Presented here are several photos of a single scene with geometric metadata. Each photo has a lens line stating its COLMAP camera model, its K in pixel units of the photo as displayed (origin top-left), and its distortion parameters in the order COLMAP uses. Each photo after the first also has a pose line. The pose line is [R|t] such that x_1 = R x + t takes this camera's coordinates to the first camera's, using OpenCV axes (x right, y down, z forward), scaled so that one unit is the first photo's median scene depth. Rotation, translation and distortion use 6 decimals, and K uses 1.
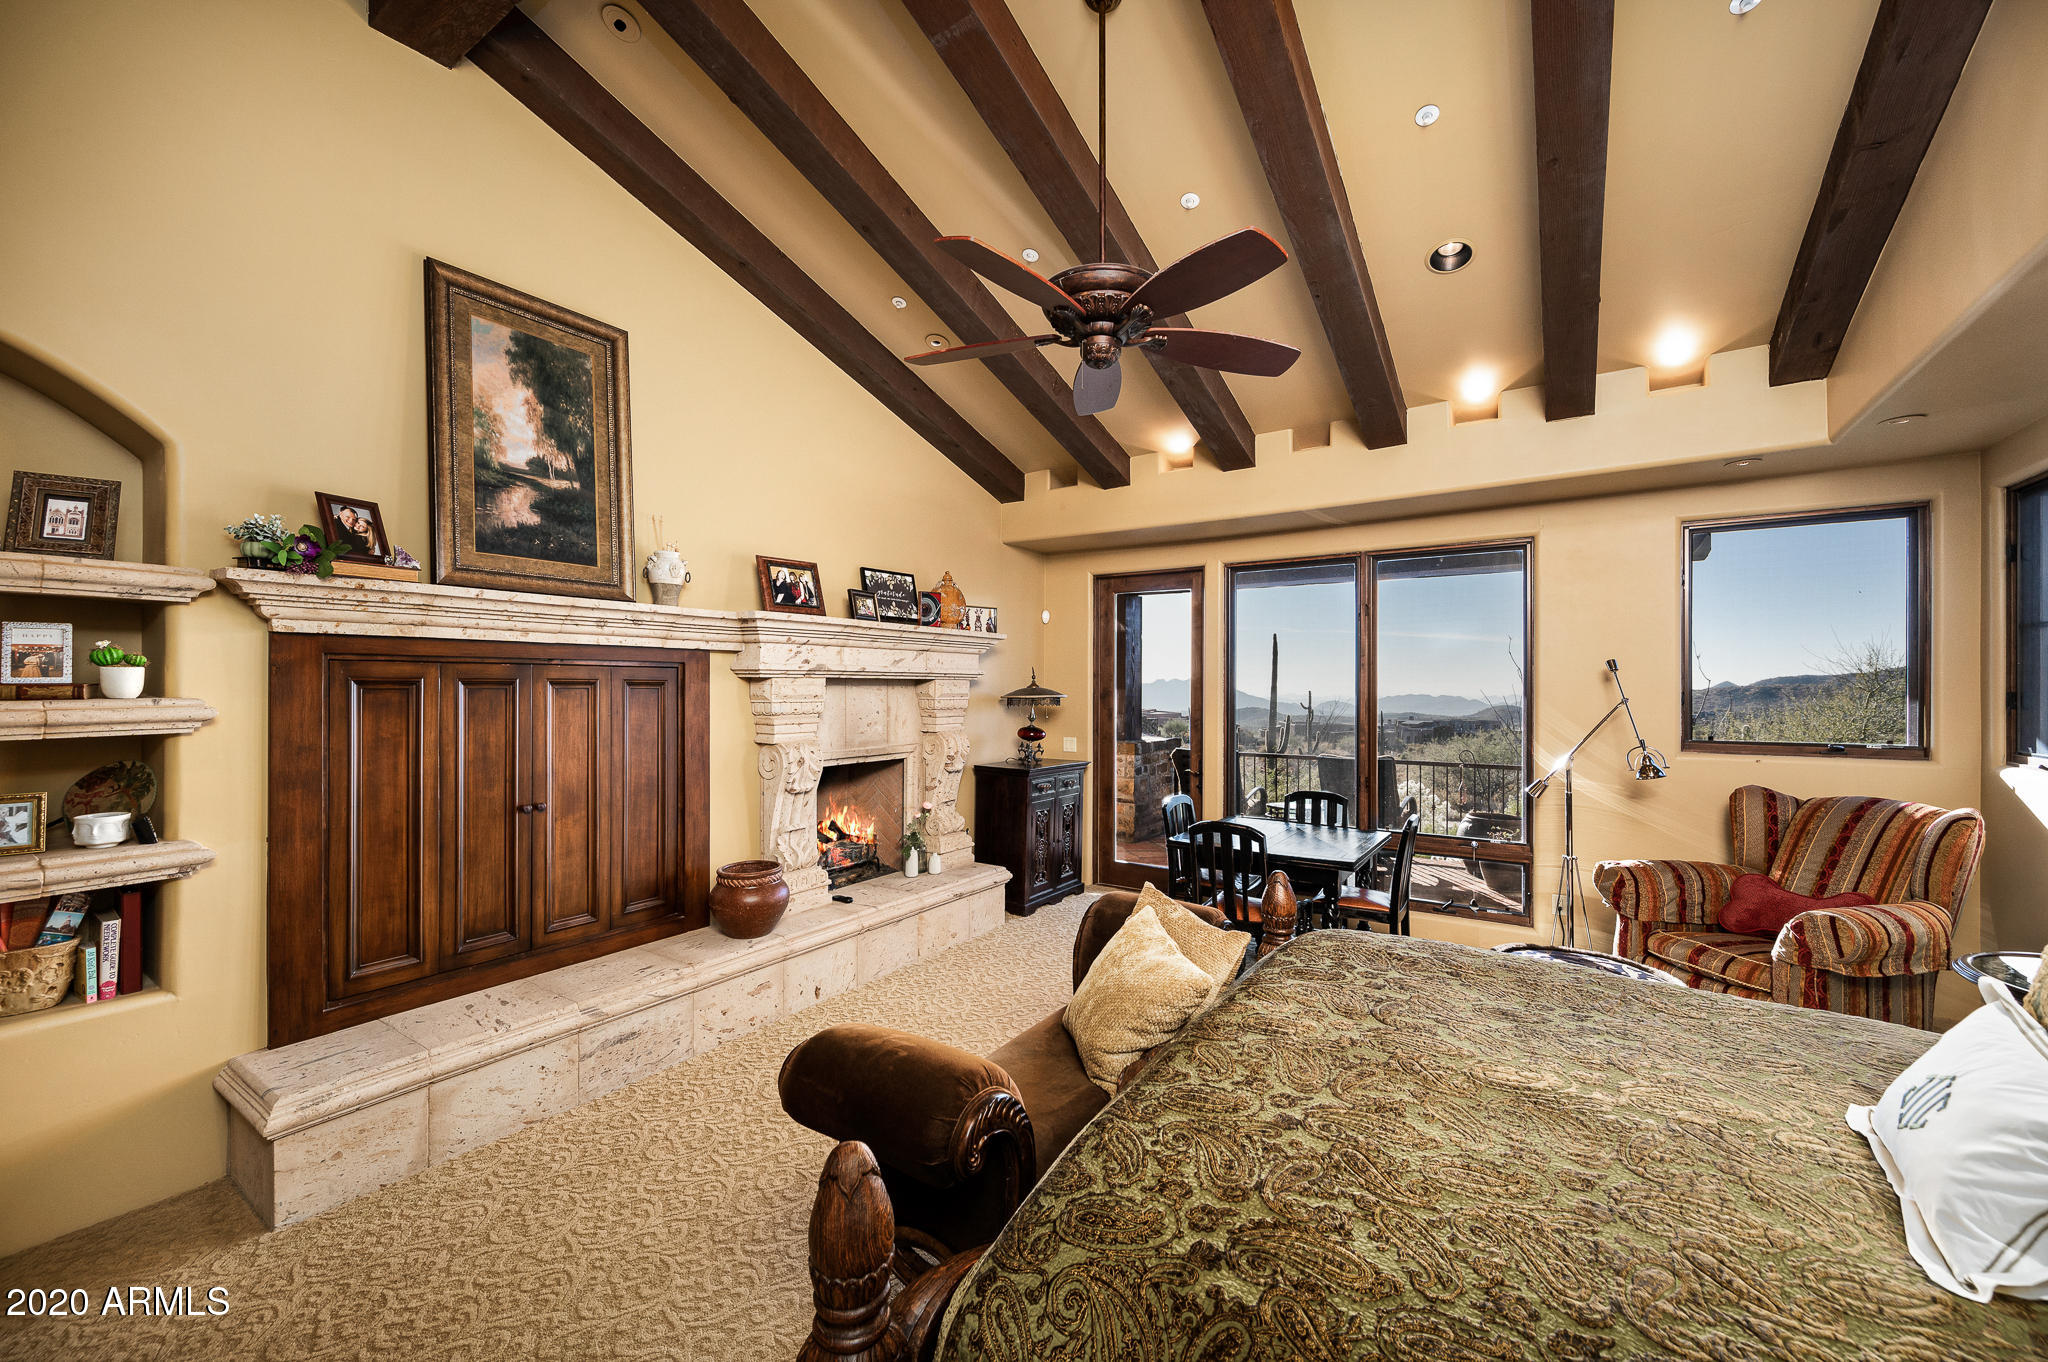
lens RADIAL K [[796.9, 0, 1023.6], [0, 796.9, 684.4], [0, 0, 1]] dist [0.017229, -0.000050]
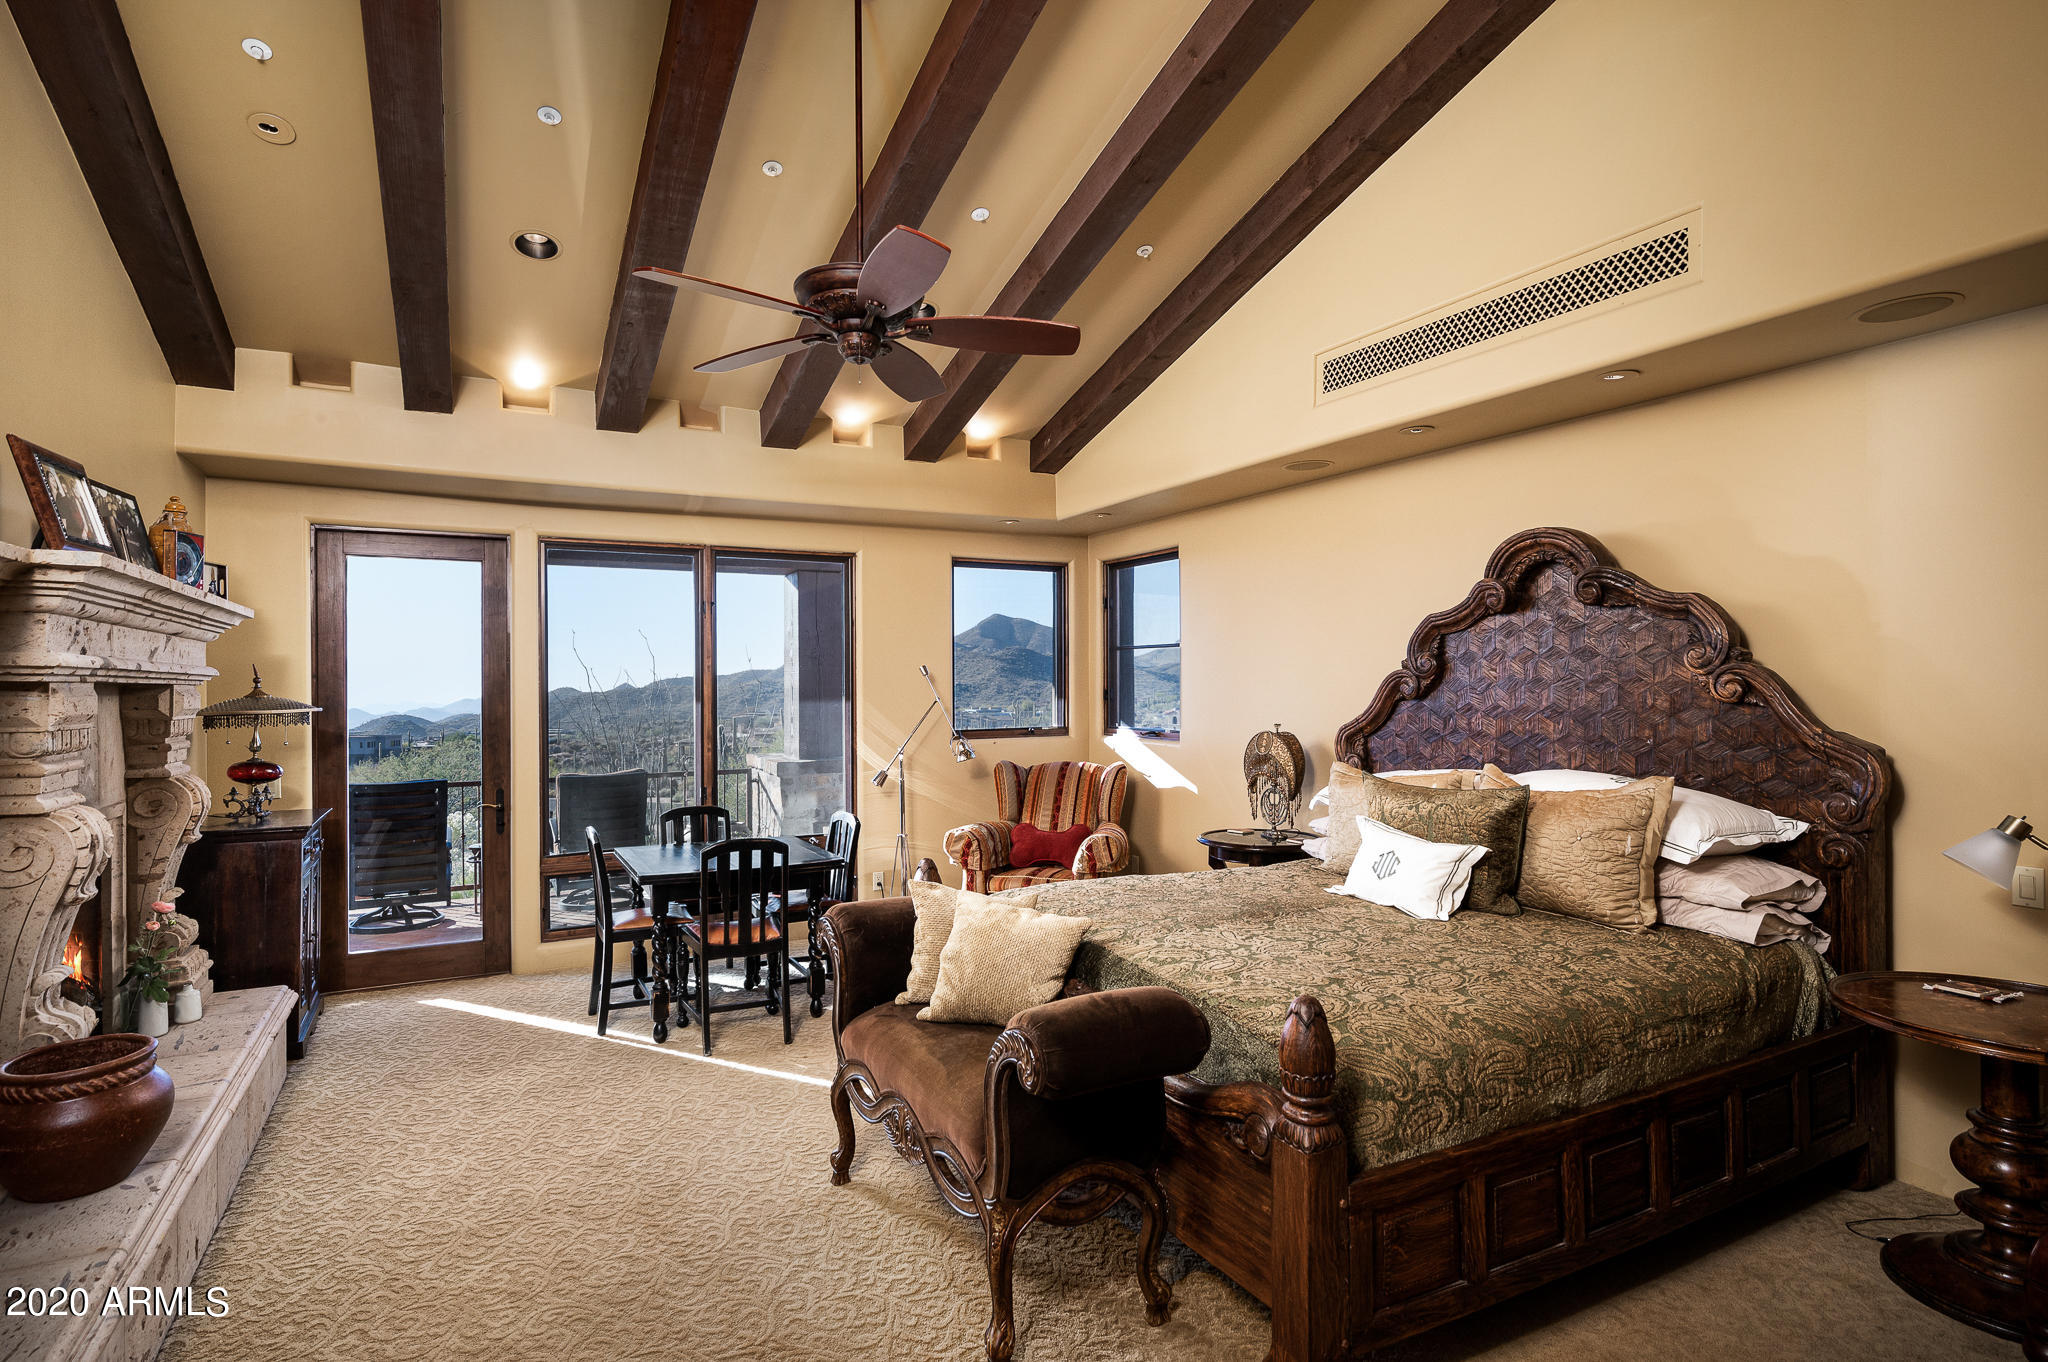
lens RADIAL K [[1076.4, 0, 996.2], [0, 1076.4, 678.8], [0, 0, 1]] dist [0.000084, -0.000568]
pose [[0.482004, -0.000513, 0.876169, -0.662389], [0.007814, 0.999963, -0.003714, -0.004059], [-0.876134, 0.008637, 0.481990, 0.146709]]
